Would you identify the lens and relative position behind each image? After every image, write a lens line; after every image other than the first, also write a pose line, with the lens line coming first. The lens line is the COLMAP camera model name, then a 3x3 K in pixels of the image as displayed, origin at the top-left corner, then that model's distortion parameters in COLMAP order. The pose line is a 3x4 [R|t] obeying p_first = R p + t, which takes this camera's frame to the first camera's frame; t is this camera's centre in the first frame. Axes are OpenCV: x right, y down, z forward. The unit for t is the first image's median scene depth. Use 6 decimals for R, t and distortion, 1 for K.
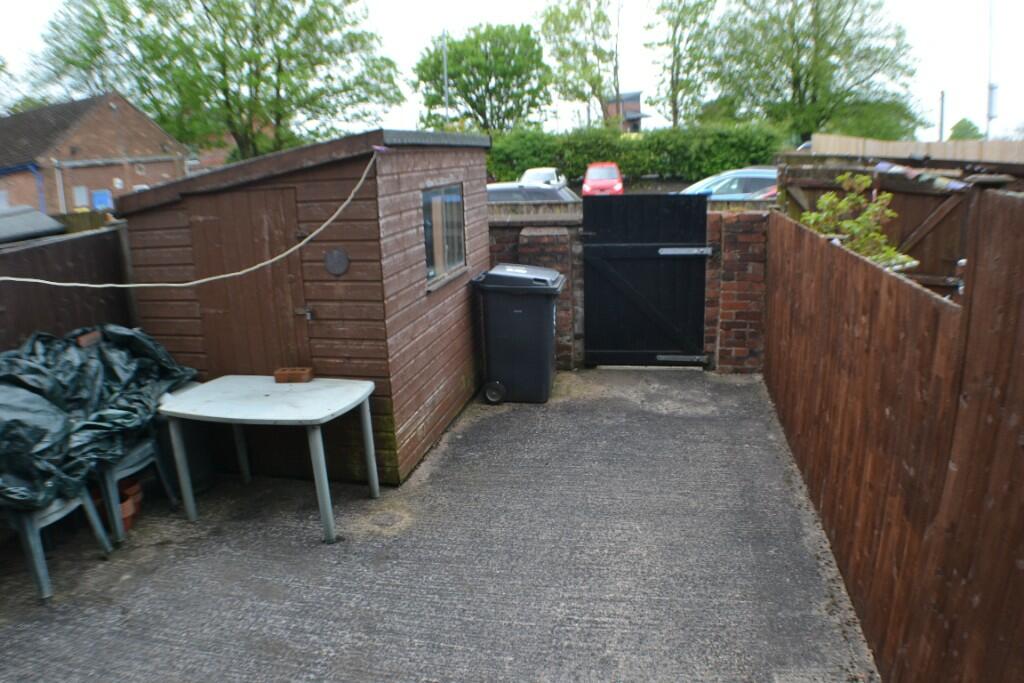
lens RADIAL K [[699.3, 0, 505.0], [0, 699.3, 344.9], [0, 0, 1]] dist [-0.190973, 0.044582]
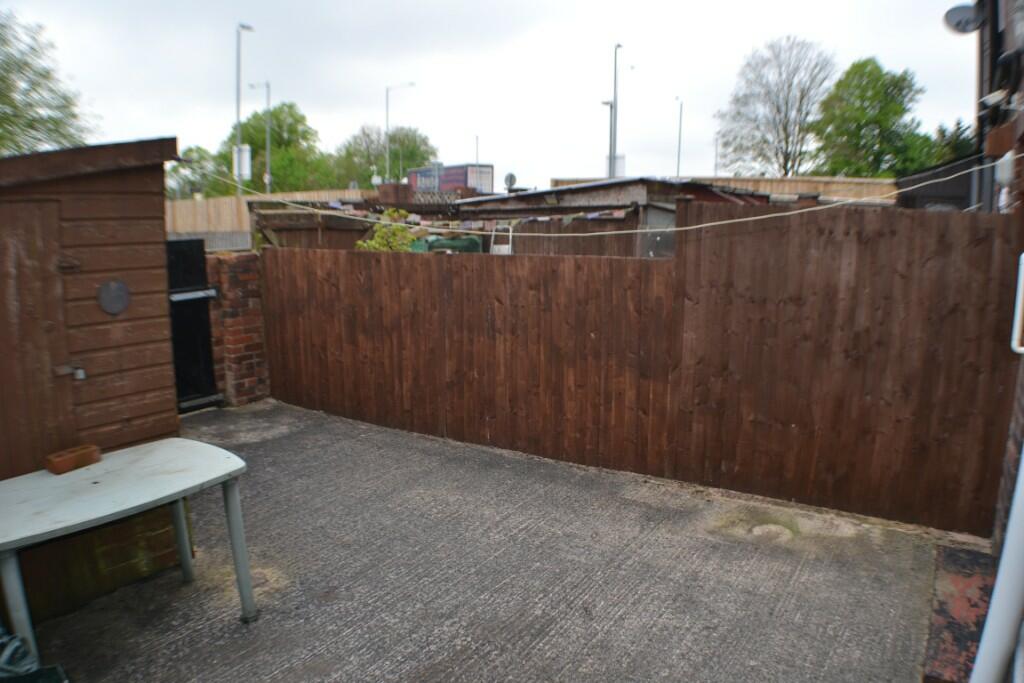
lens RADIAL K [[699.3, 0, 505.0], [0, 699.3, 344.9], [0, 0, 1]] dist [-0.190973, 0.044582]
pose [[0.381493, -0.125920, 0.915755, -0.742385], [0.228532, 0.972773, 0.038556, 0.005262], [-0.895676, 0.194571, 0.399883, 0.305388]]
